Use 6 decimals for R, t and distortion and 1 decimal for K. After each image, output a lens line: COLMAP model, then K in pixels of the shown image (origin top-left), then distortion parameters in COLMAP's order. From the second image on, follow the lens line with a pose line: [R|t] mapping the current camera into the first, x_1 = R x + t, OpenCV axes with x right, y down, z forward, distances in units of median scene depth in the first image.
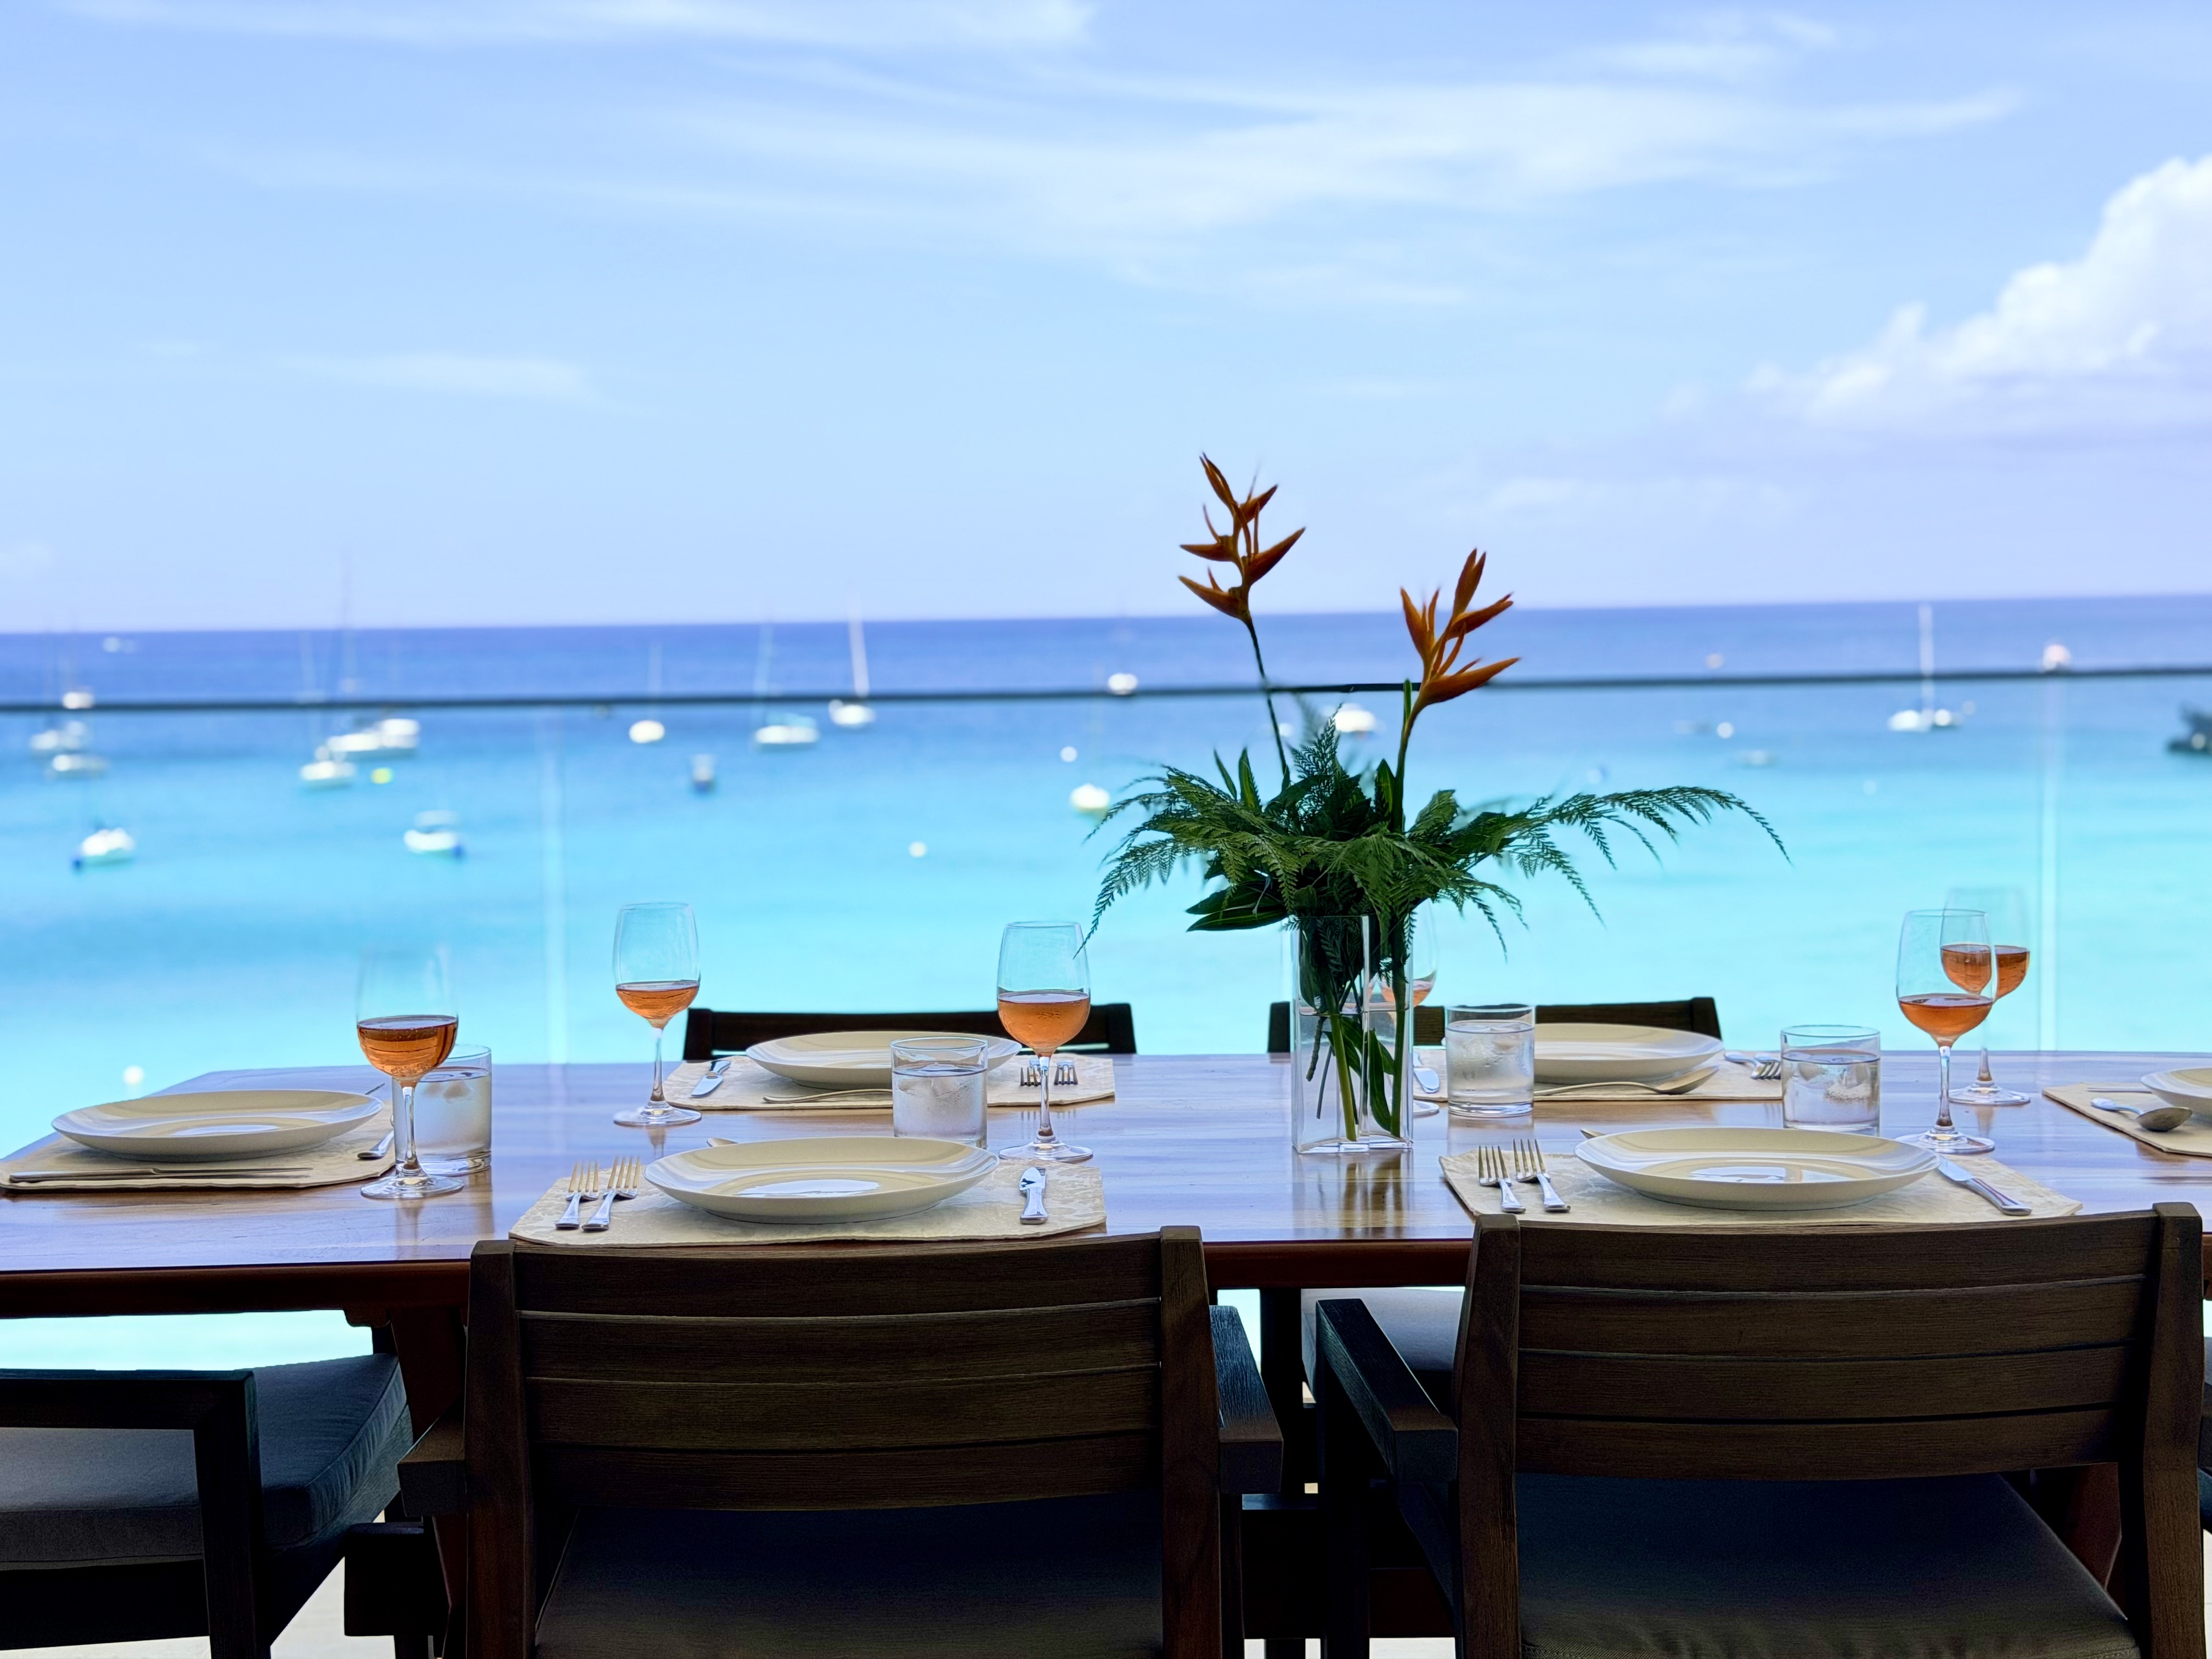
lens RADIAL K [[2956.4, 0, 1107.7], [0, 2956.4, 813.2], [0, 0, 1]] dist [0.152021, 0.000000]
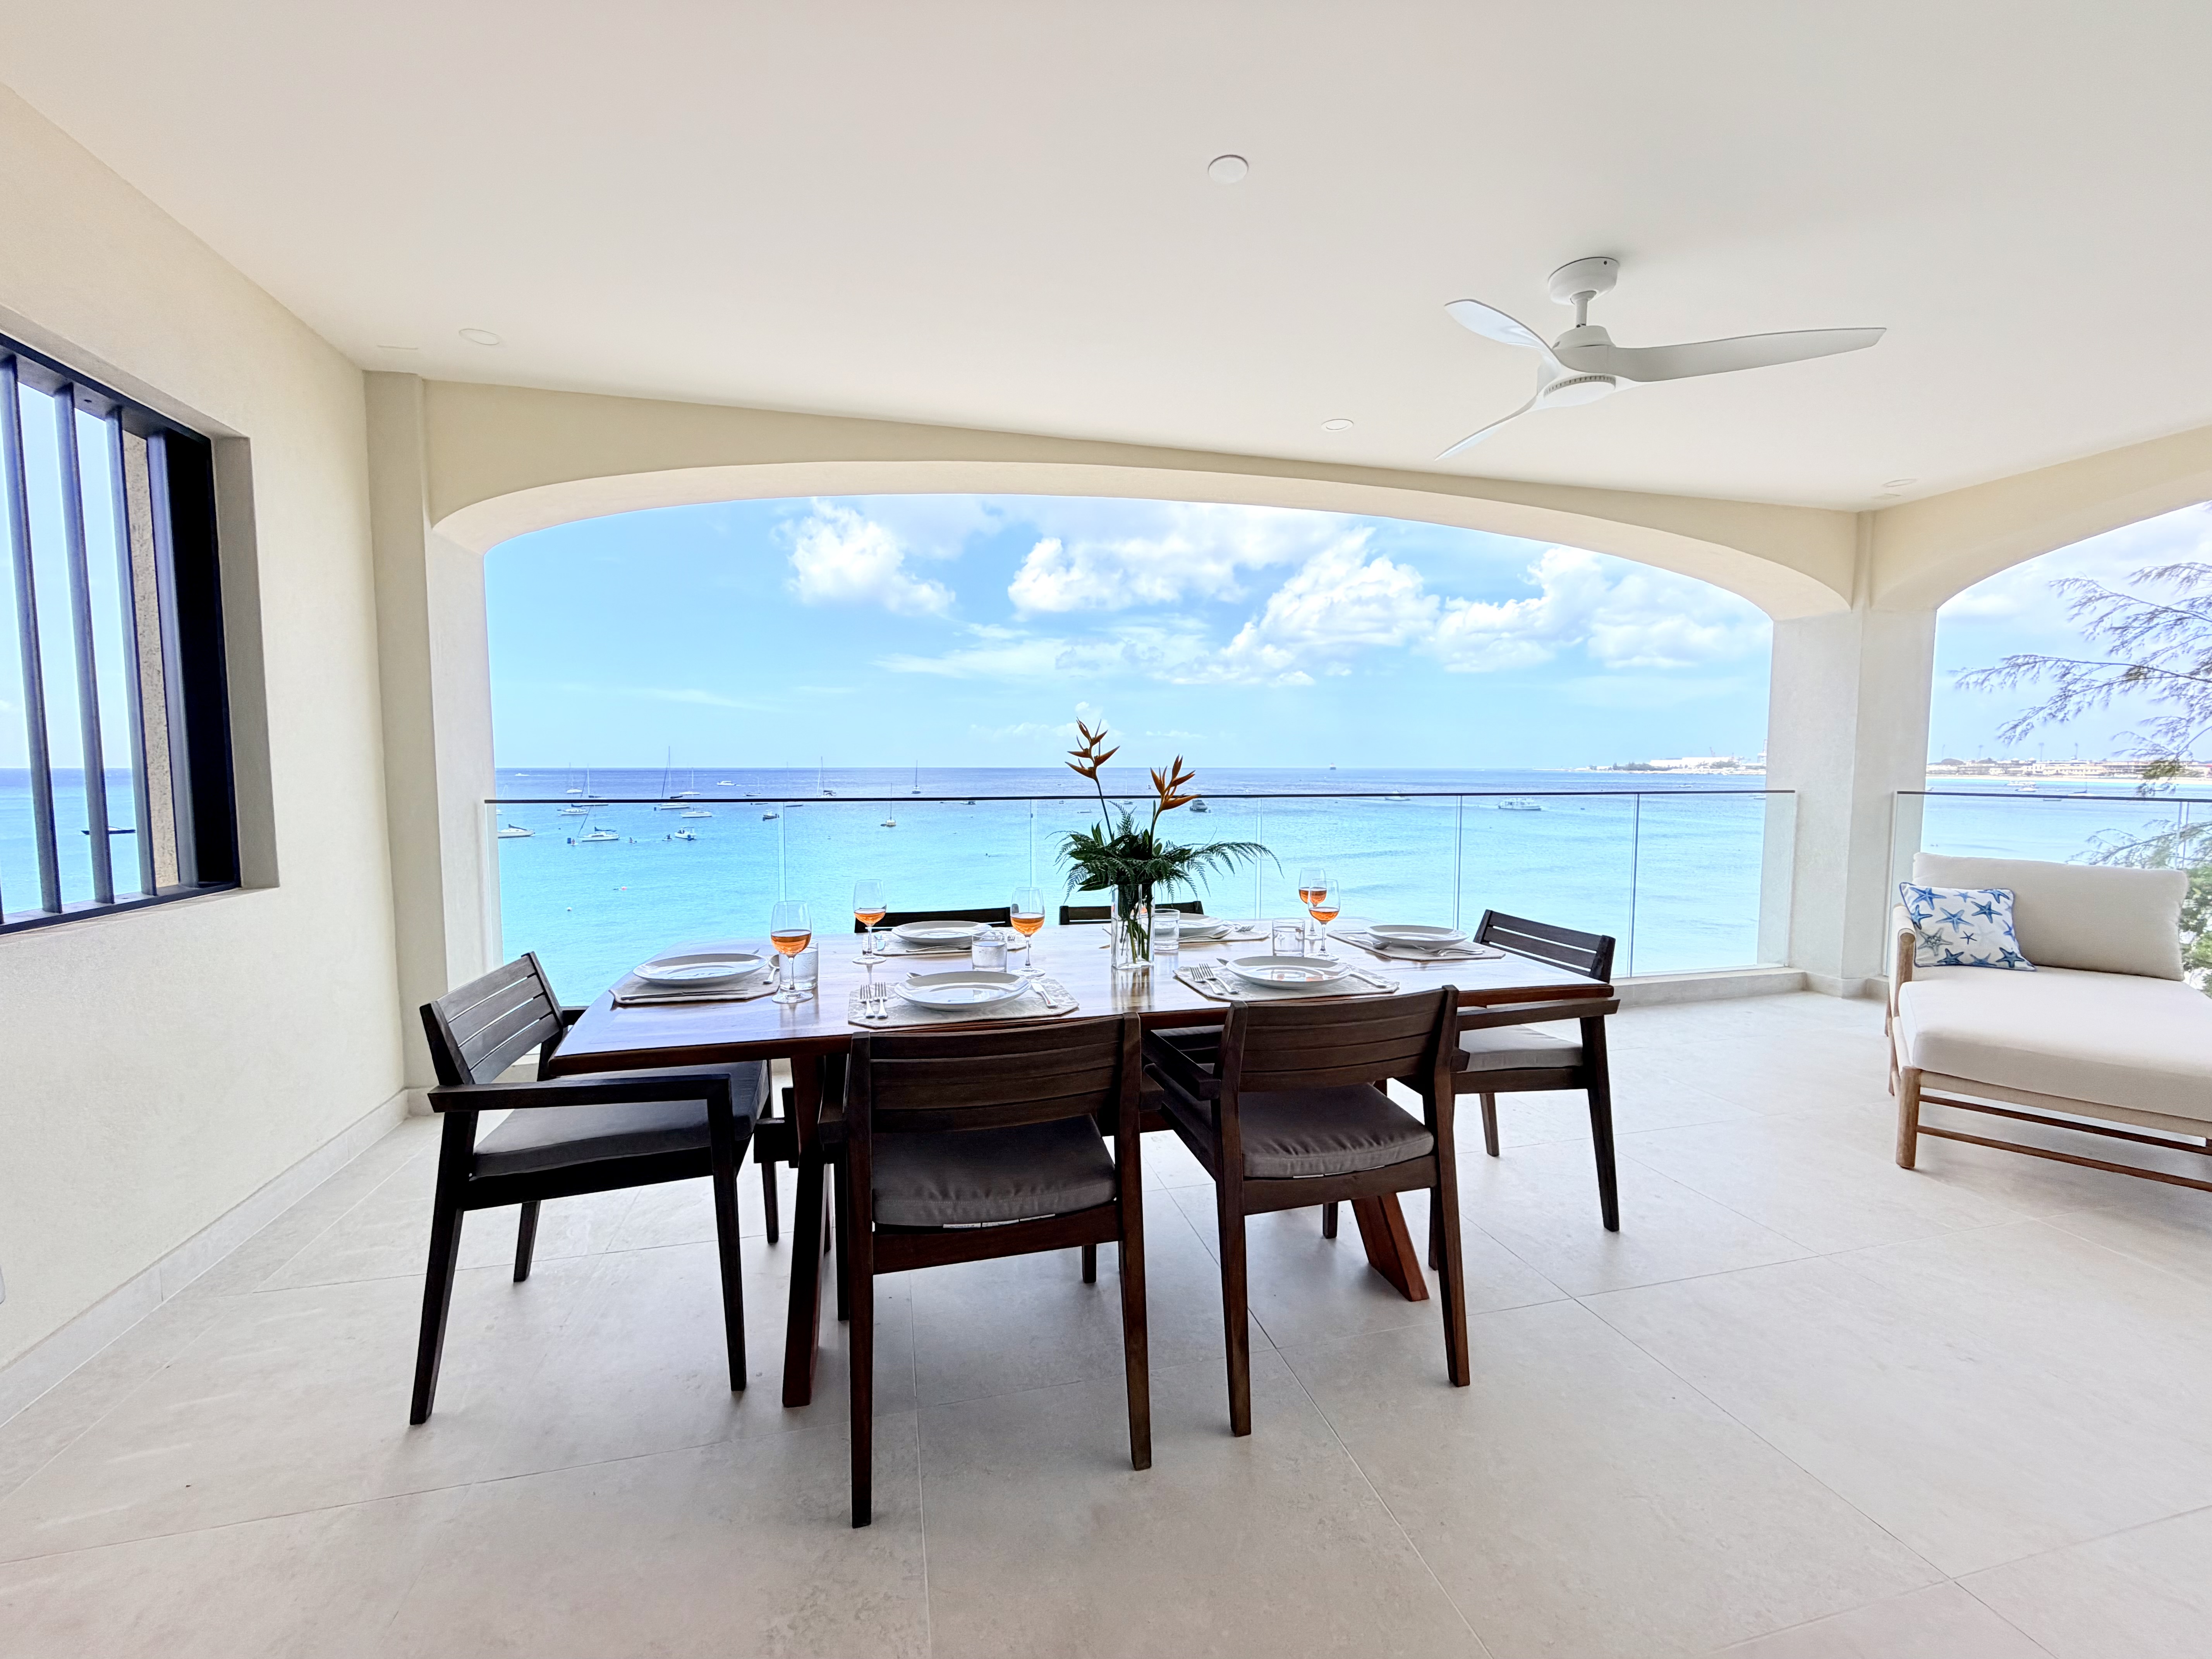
lens RADIAL K [[881.3, 0, 1127.9], [0, 881.3, 820.3], [0, 0, 1]] dist [0.001853, -0.000372]
pose [[0.973280, 0.004522, 0.229577, -0.118333], [-0.001574, 0.999914, -0.013024, -0.015598], [-0.229616, 0.012314, 0.973203, 0.184625]]
